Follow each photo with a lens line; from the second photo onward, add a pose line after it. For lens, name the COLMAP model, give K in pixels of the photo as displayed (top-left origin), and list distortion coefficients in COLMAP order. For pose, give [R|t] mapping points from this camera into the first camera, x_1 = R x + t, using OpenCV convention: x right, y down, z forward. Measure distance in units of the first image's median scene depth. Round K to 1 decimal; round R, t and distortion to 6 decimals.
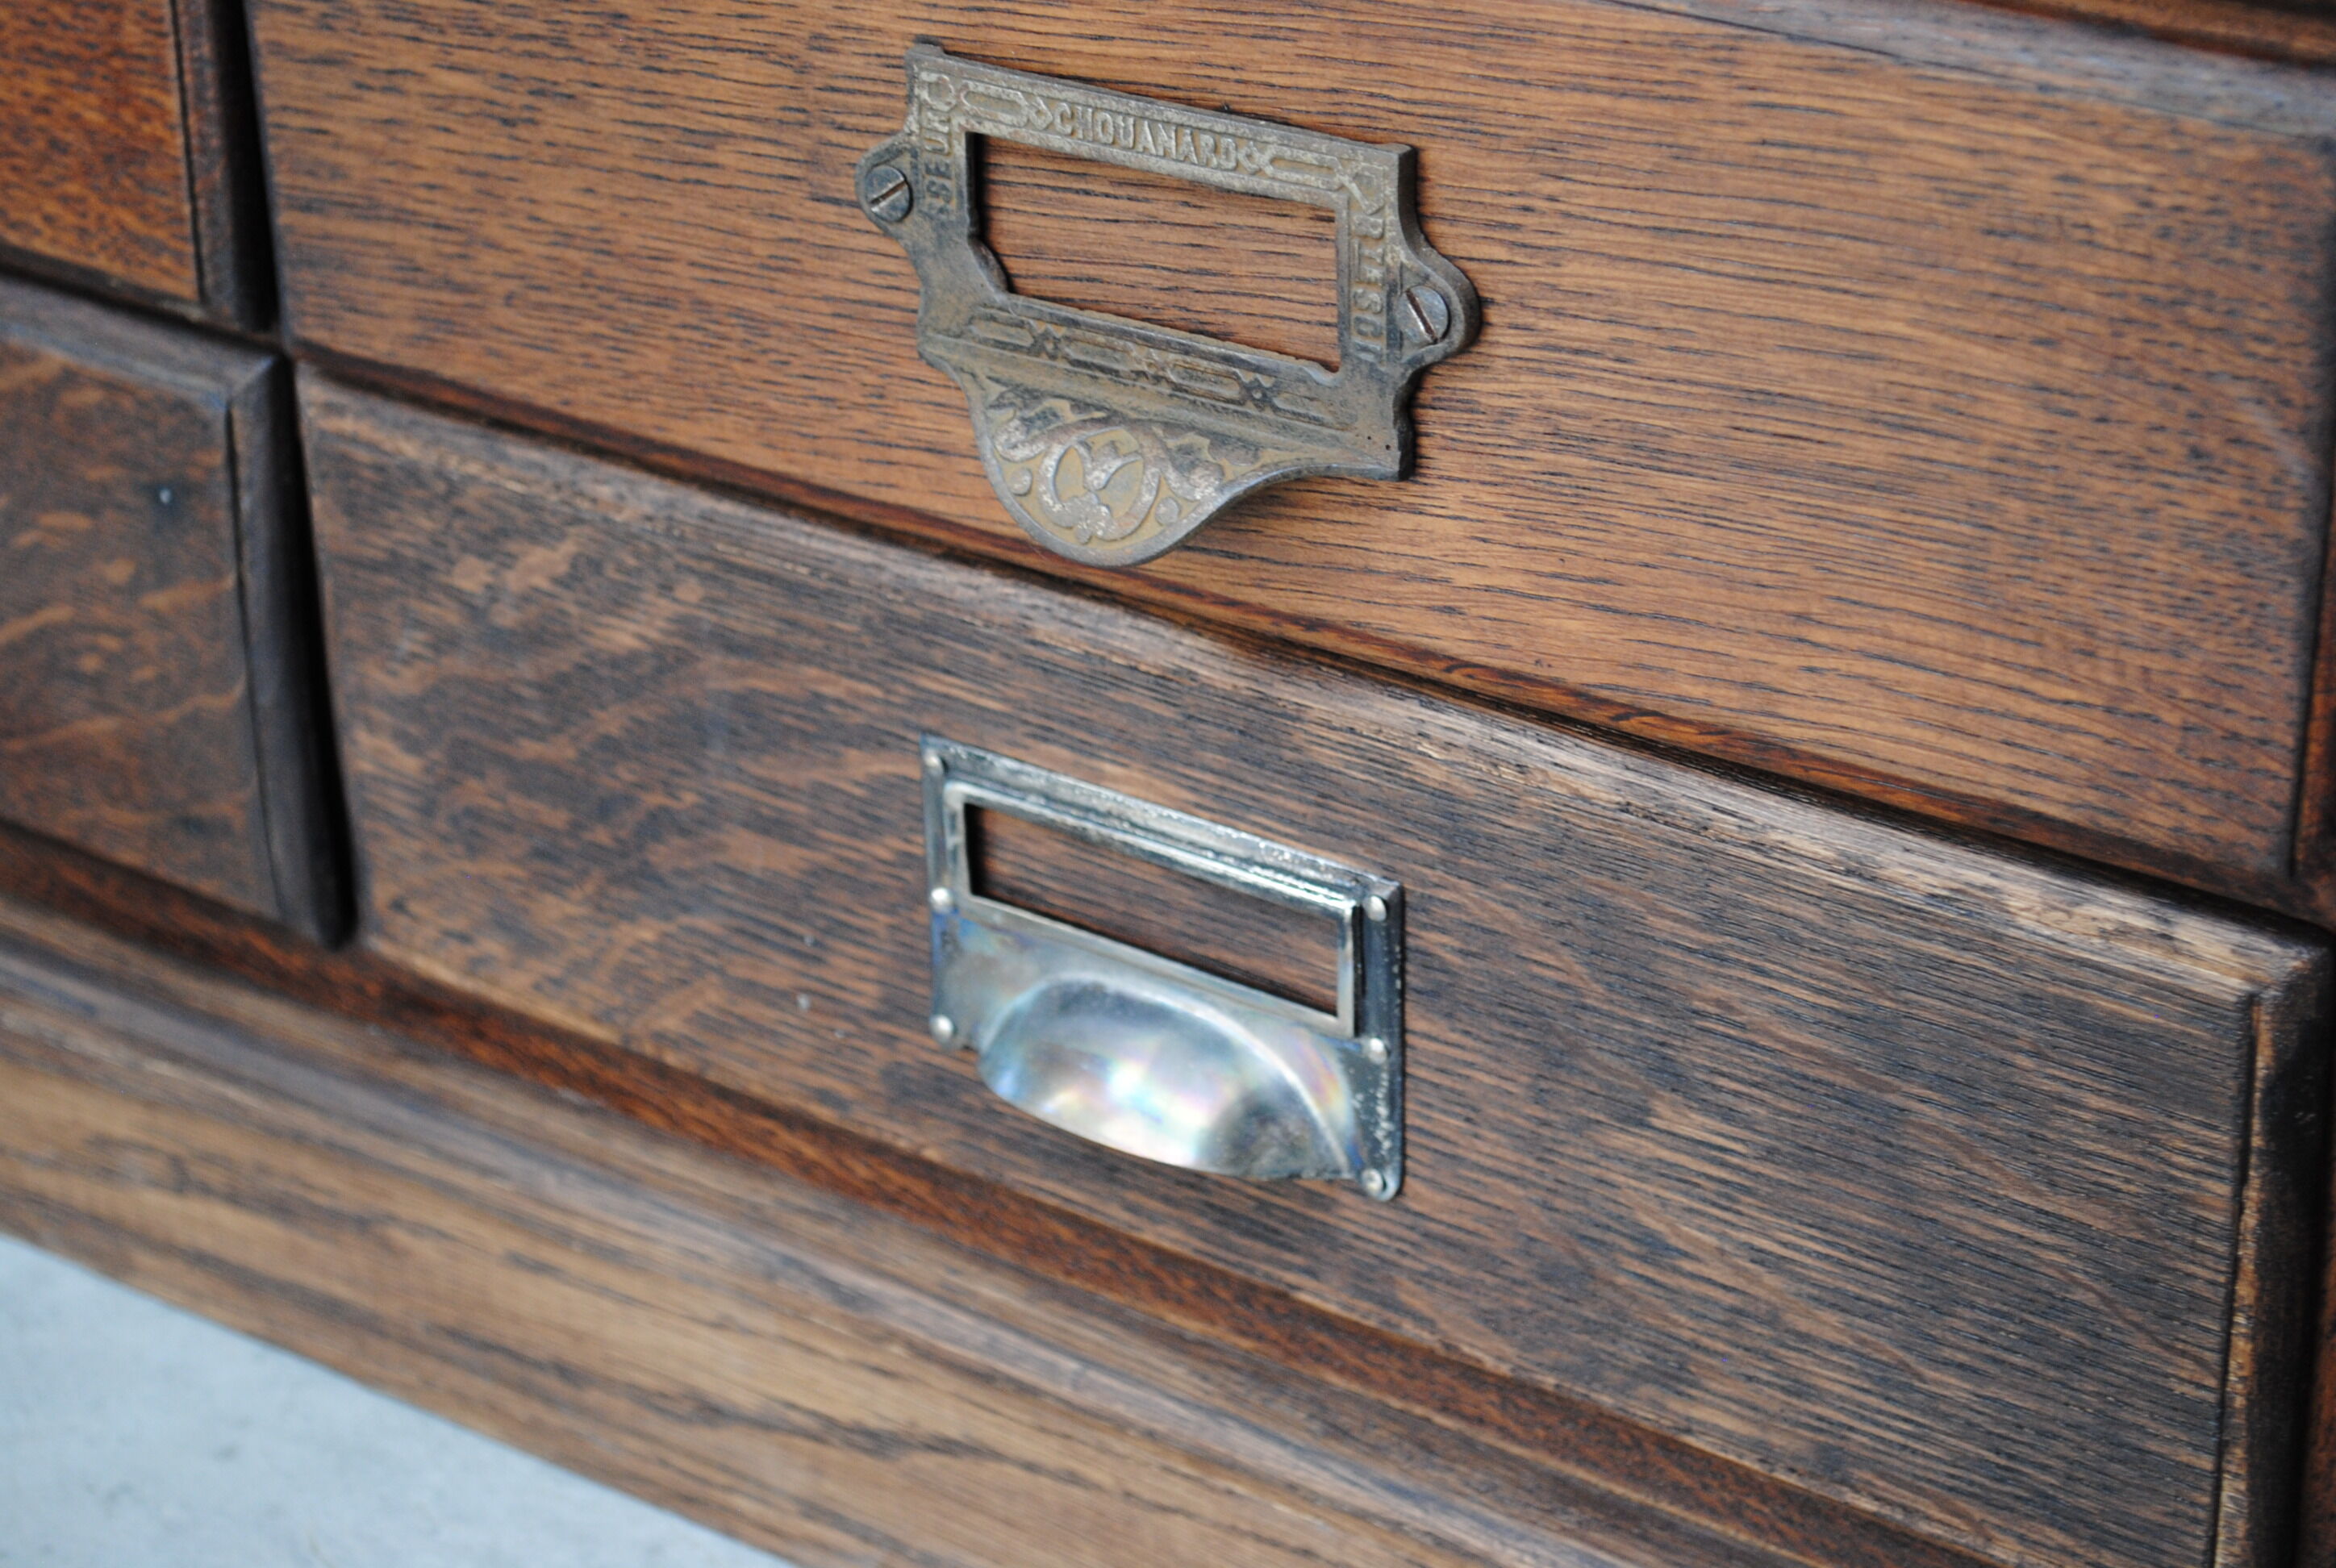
lens RADIAL K [[5286.7, 0, 1165.2], [0, 5286.7, 779.8], [0, 0, 1]] dist [0.050100, -0.044473]
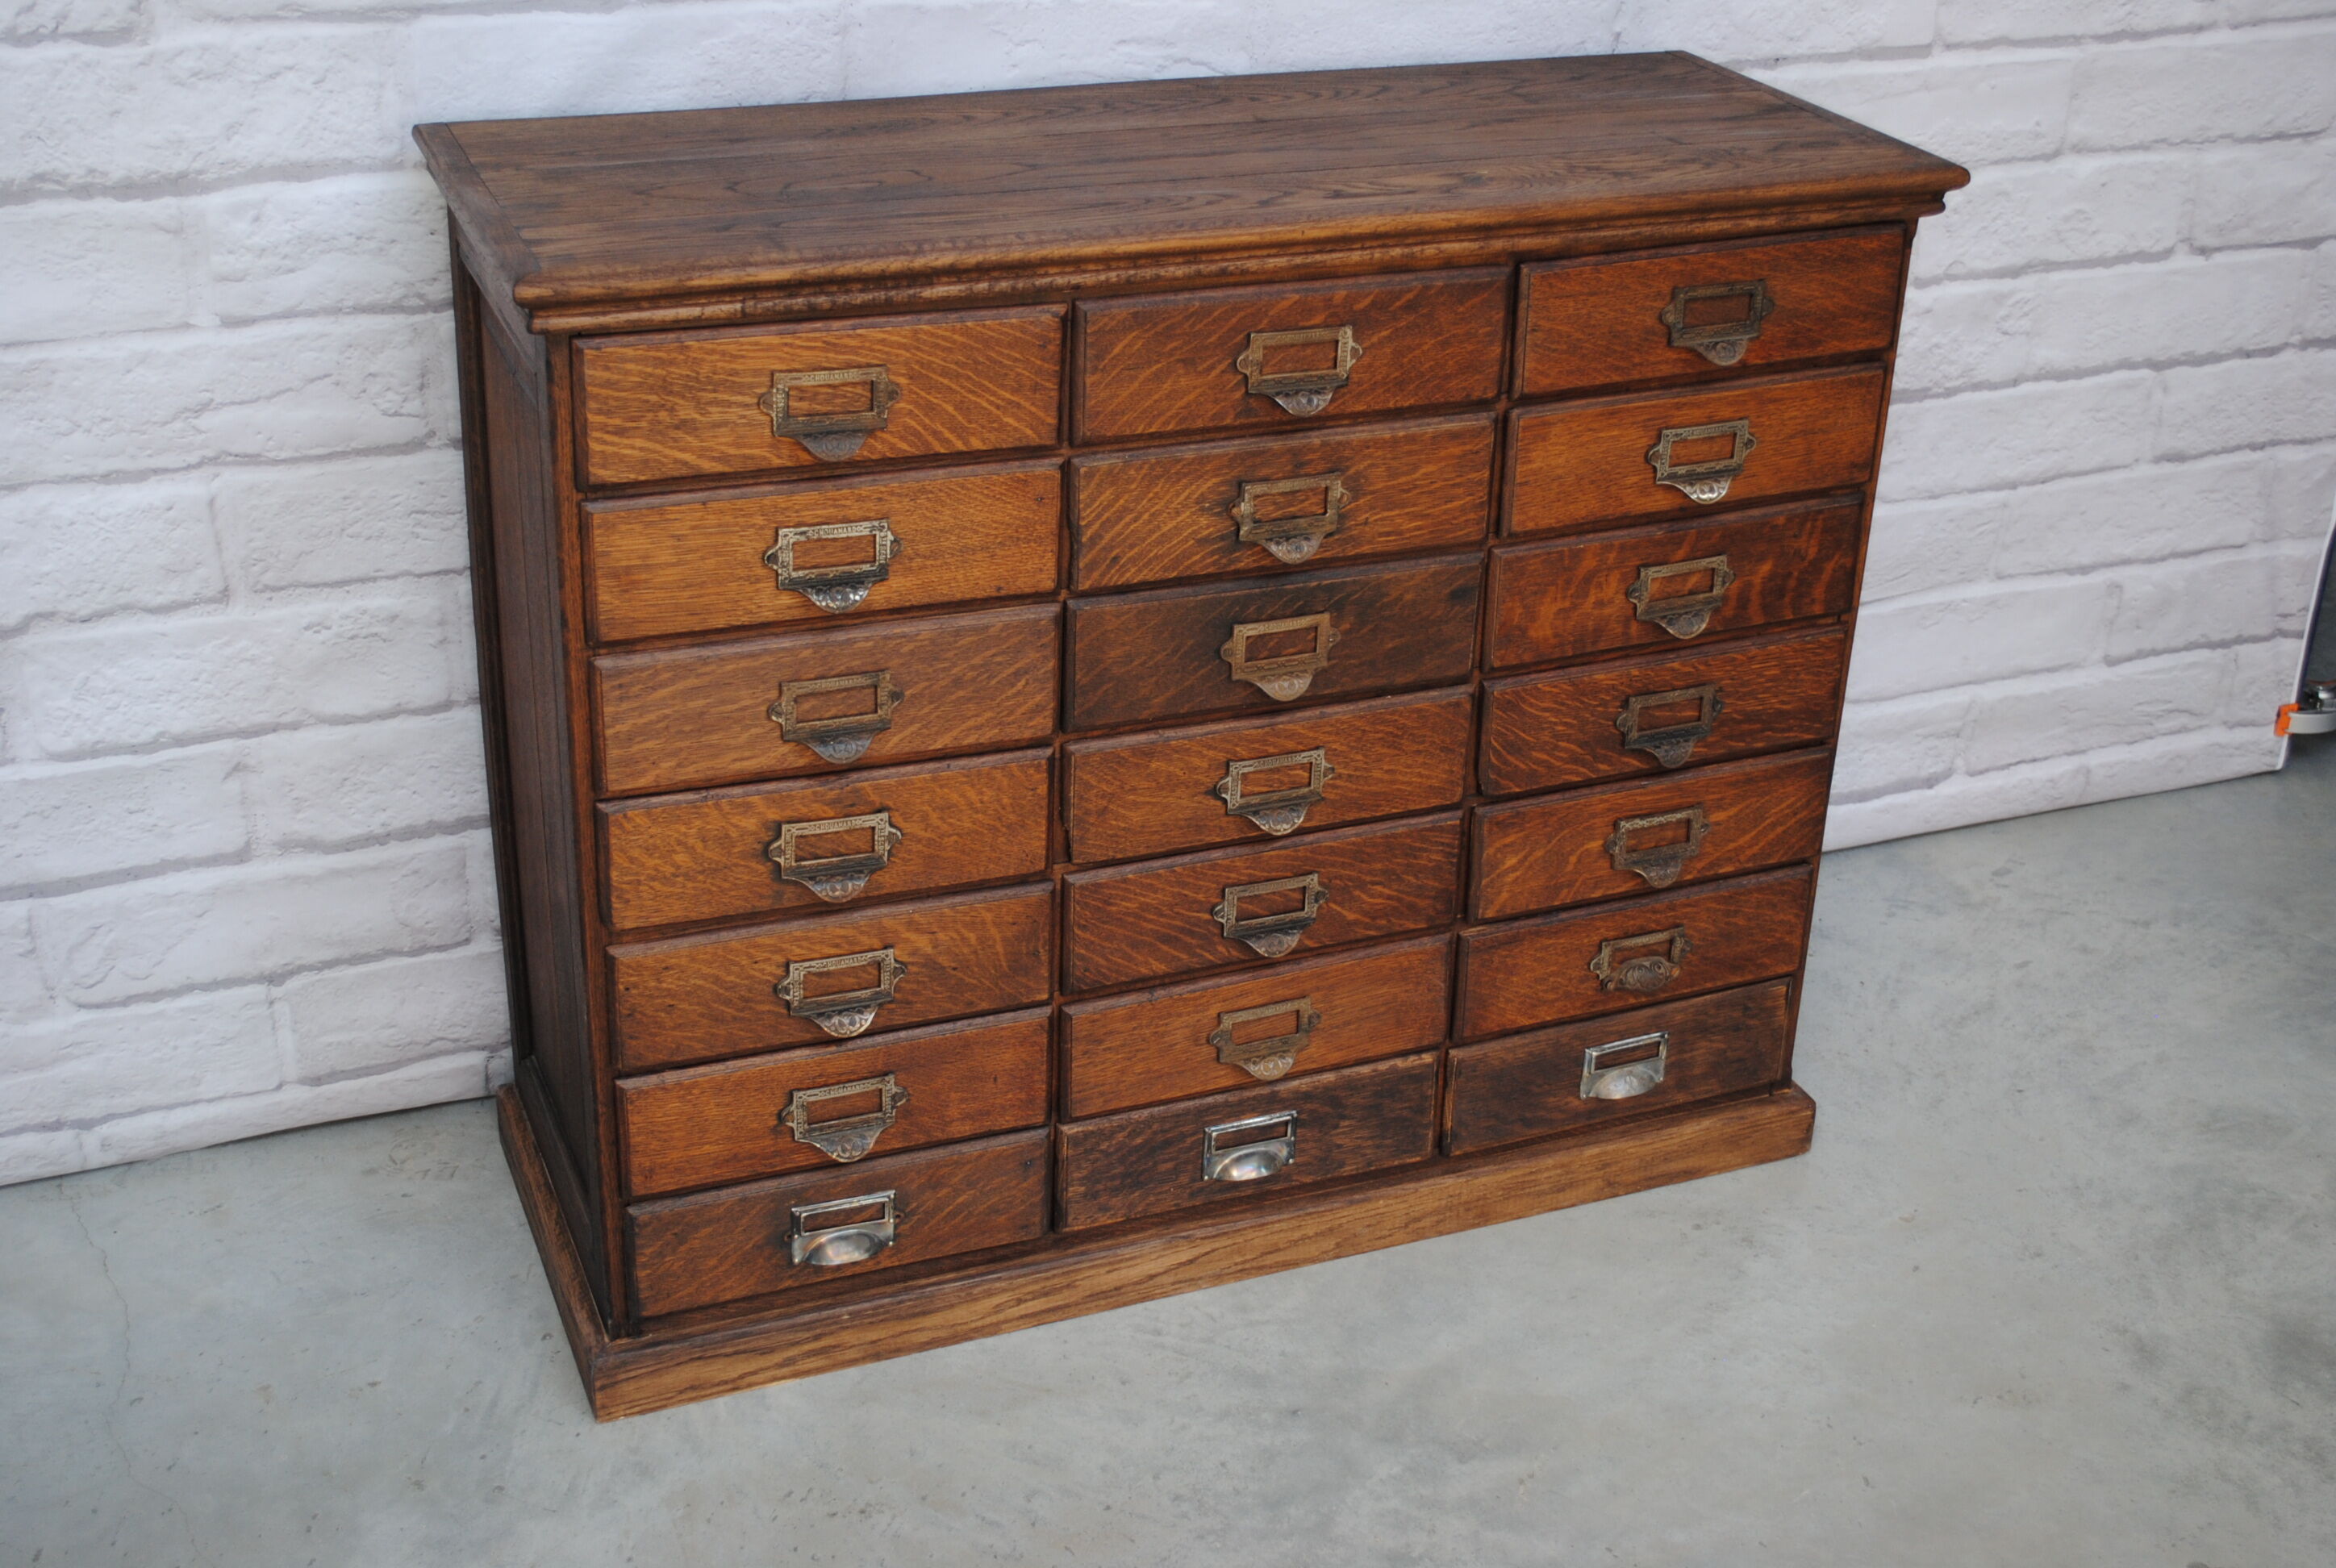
lens RADIAL K [[2883.9, 0, 1174.4], [0, 2883.9, 785.5], [0, 0, 1]] dist [-0.036464, -0.051969]
pose [[0.536560, -0.337315, 0.773513, -2.250473], [0.356094, 0.921530, 0.154852, -0.808523], [-0.765049, 0.192356, 0.614572, -0.897603]]
